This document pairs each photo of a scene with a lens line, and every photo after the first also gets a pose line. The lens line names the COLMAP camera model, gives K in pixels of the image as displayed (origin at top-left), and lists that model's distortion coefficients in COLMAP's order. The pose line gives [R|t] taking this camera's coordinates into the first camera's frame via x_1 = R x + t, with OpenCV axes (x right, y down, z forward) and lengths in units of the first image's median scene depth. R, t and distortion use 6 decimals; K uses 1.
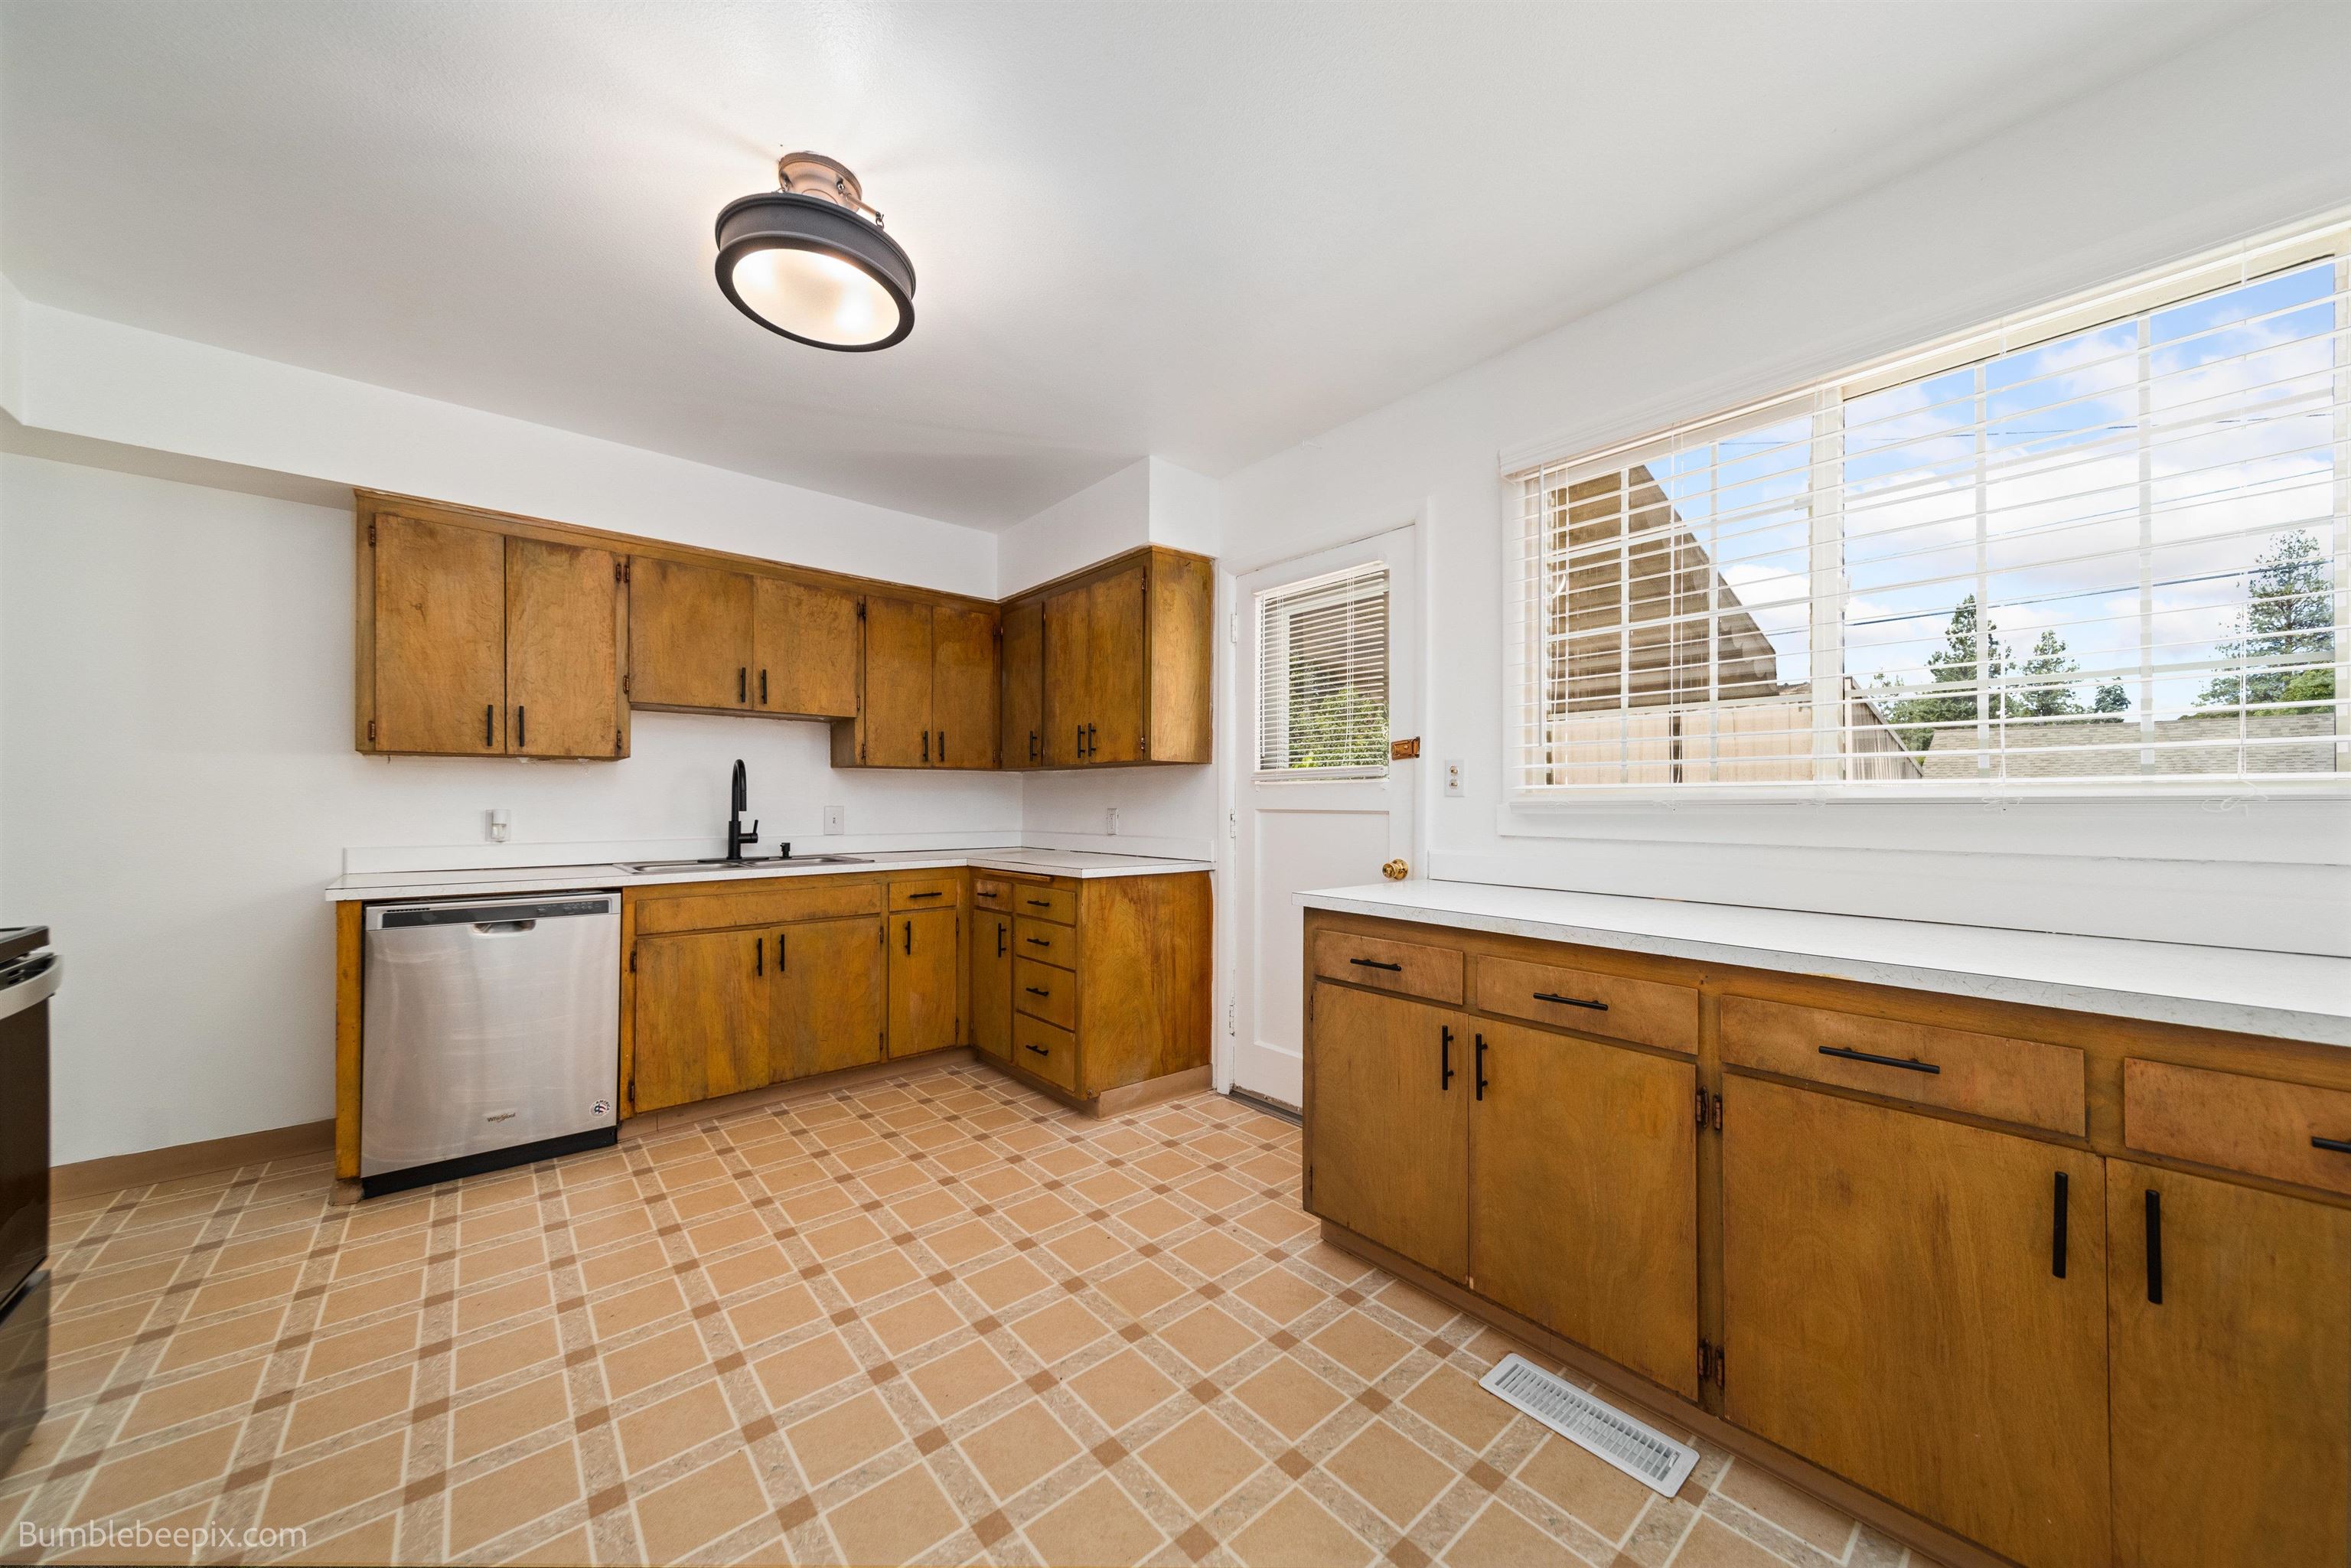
lens RADIAL K [[822.5, 0, 1163.1], [0, 822.5, 796.3], [0, 0, 1]] dist [0.008574, -0.000334]
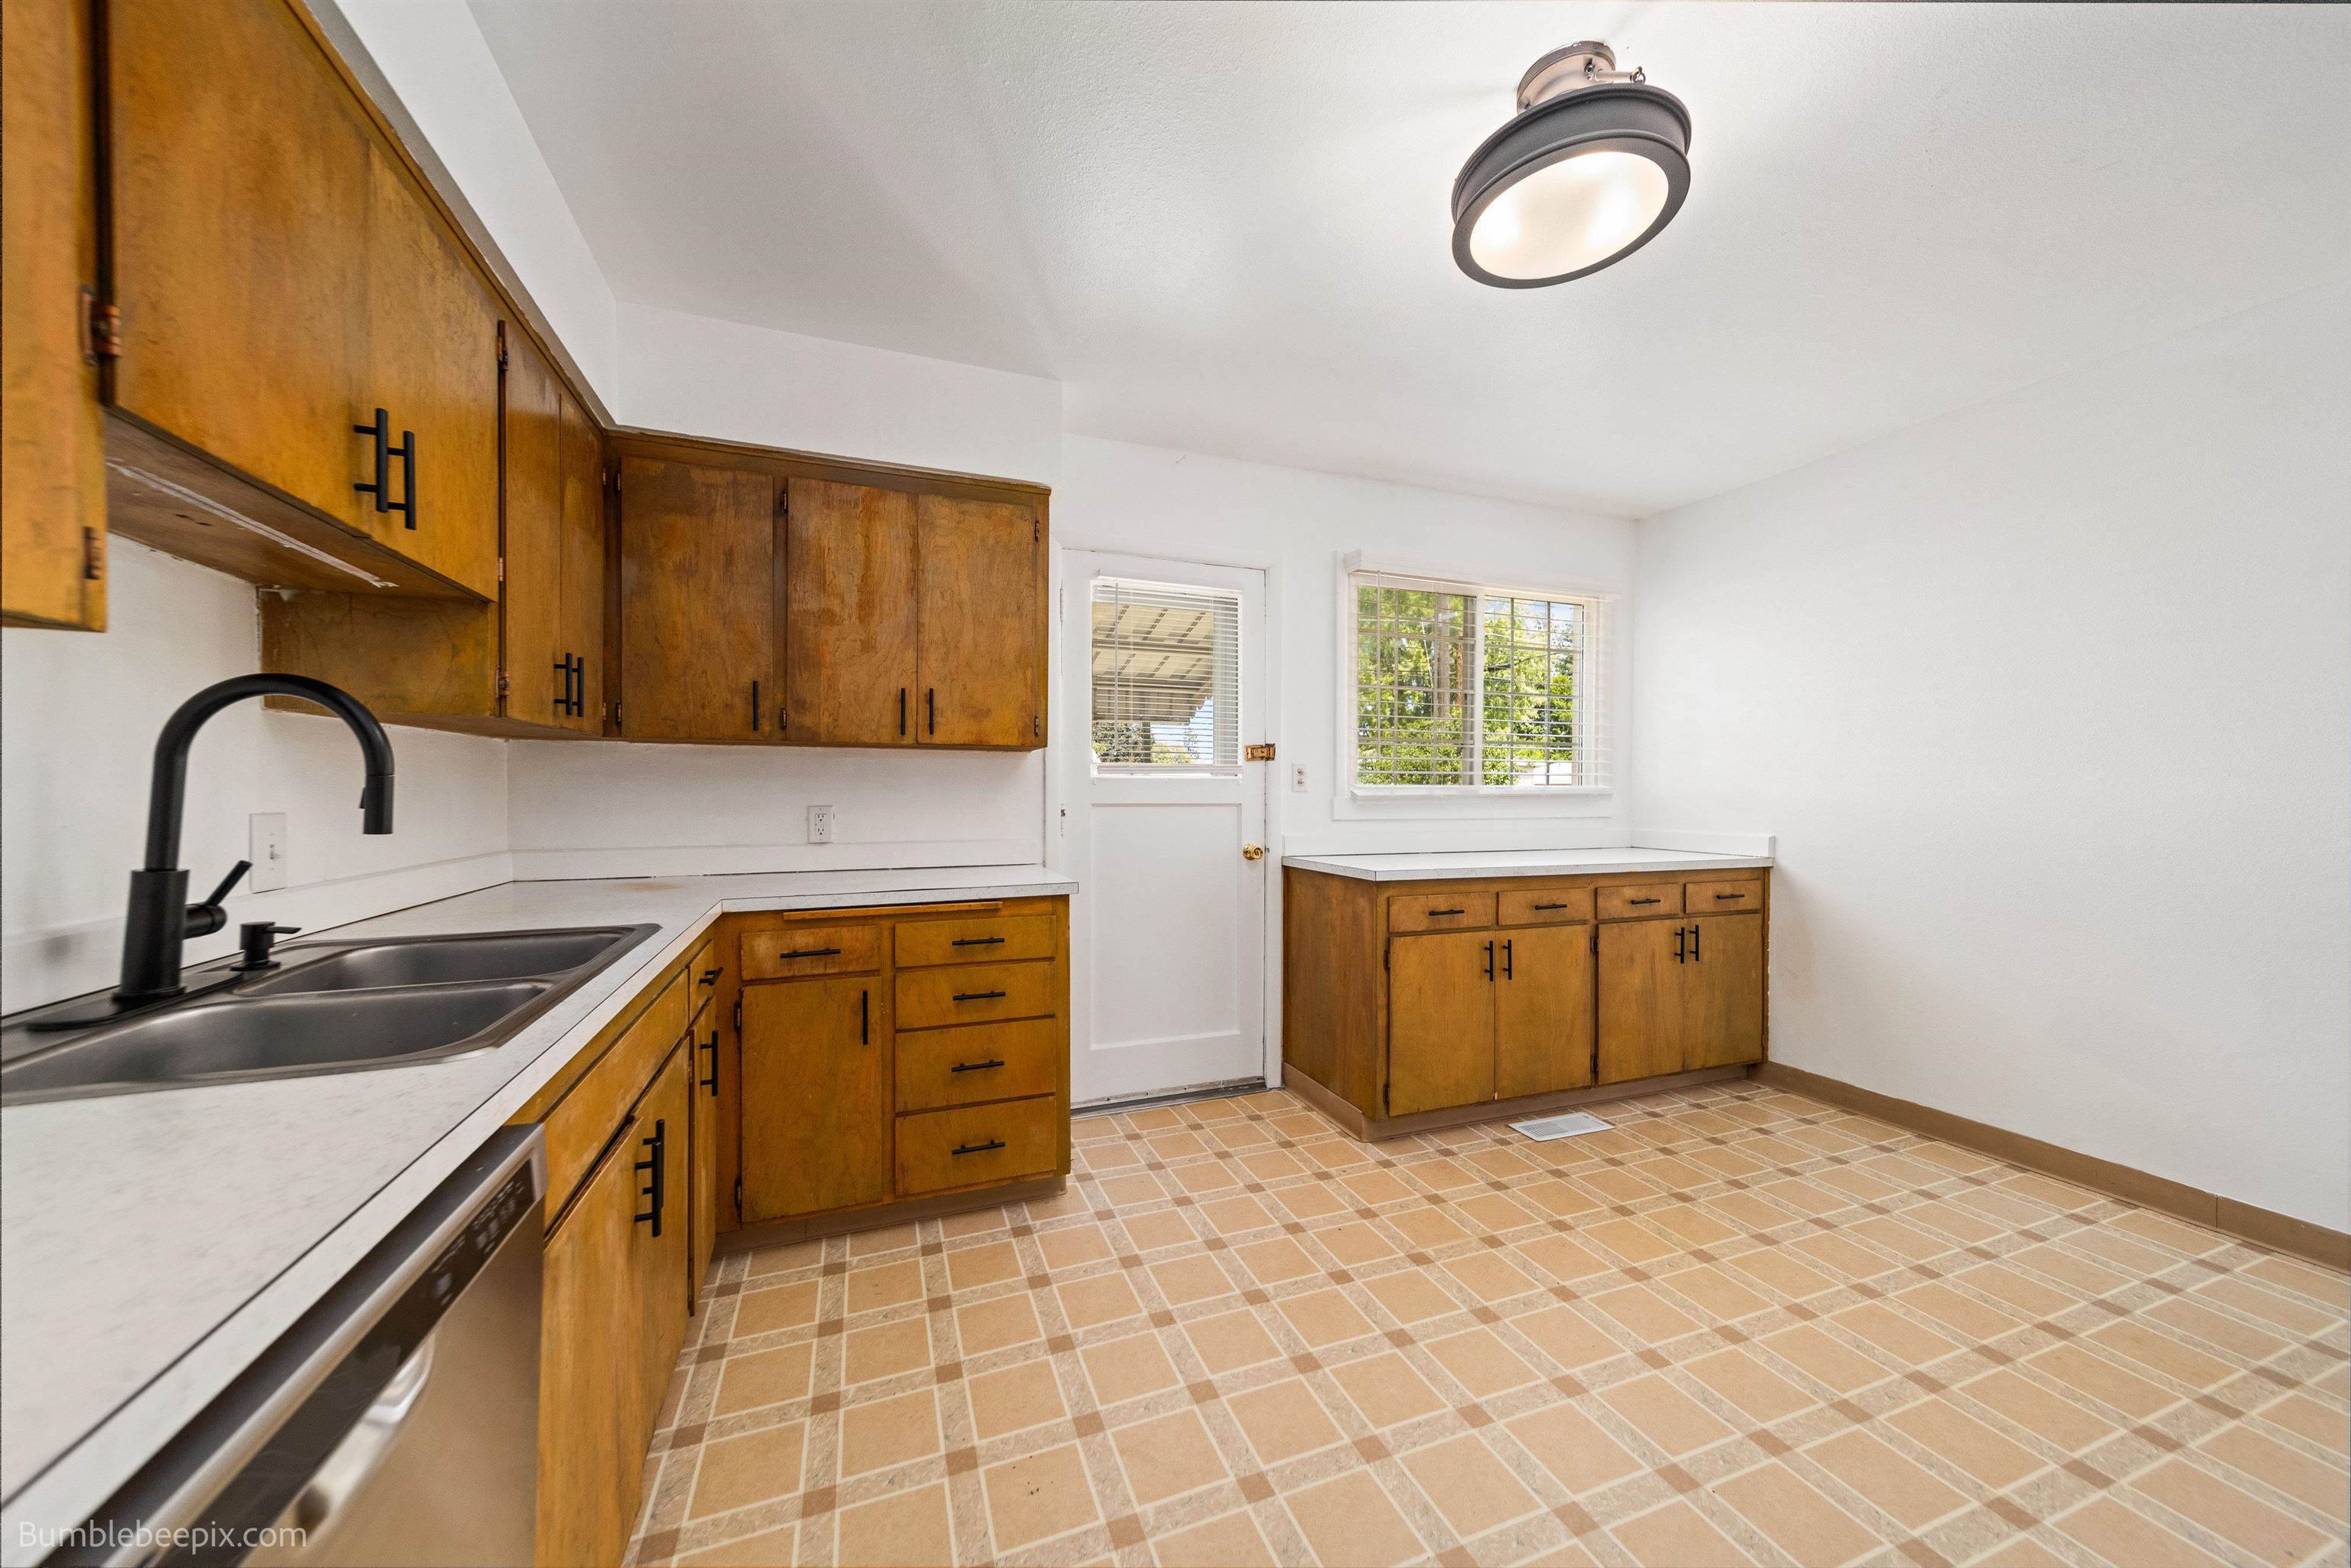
lens RADIAL K [[822.5, 0, 1168.8], [0, 822.5, 793.6], [0, 0, 1]] dist [0.008574, -0.000334]
pose [[0.327341, -0.004746, 0.944894, -1.164611], [-0.010036, 0.999914, 0.008499, -0.007300], [-0.944853, -0.012265, 0.327265, 0.932382]]
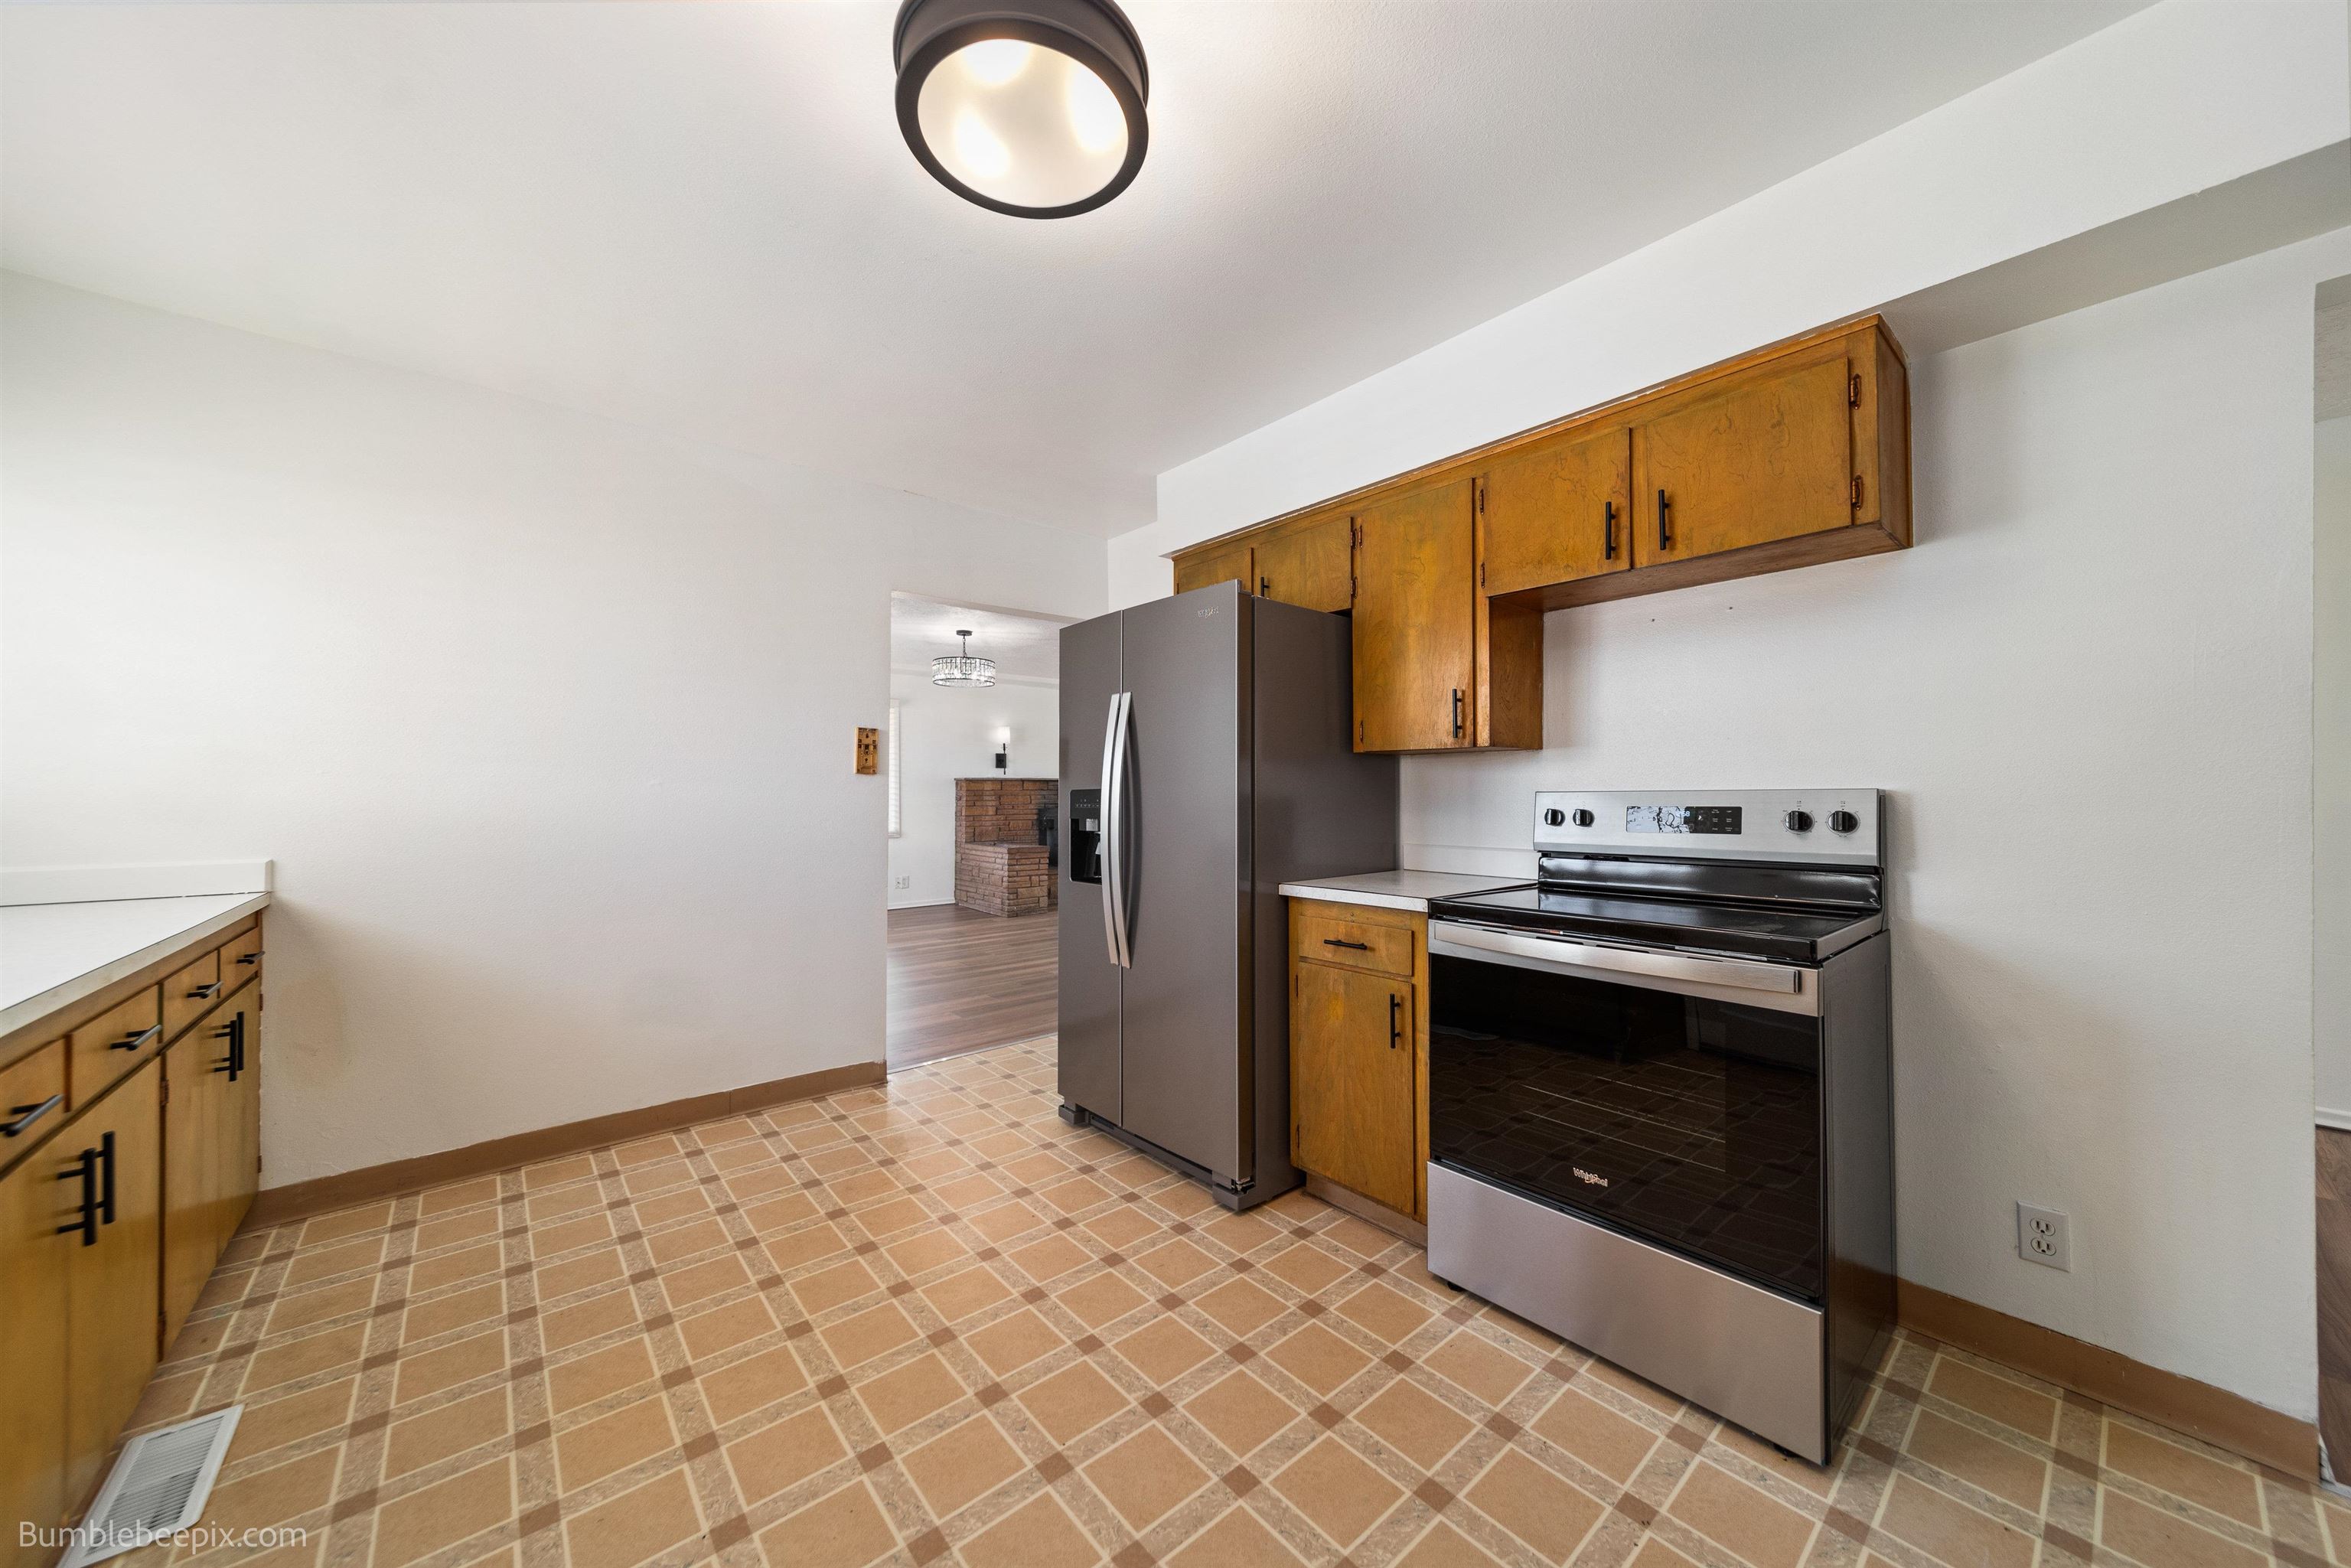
lens RADIAL K [[822.5, 0, 1163.8], [0, 822.5, 747.9], [0, 0, 1]] dist [0.008574, -0.000334]
pose [[-0.999947, 0.000315, -0.010285, -0.450189], [0.000980, 0.997902, -0.064731, 0.000157], [0.010243, -0.064738, -0.997850, 1.501343]]
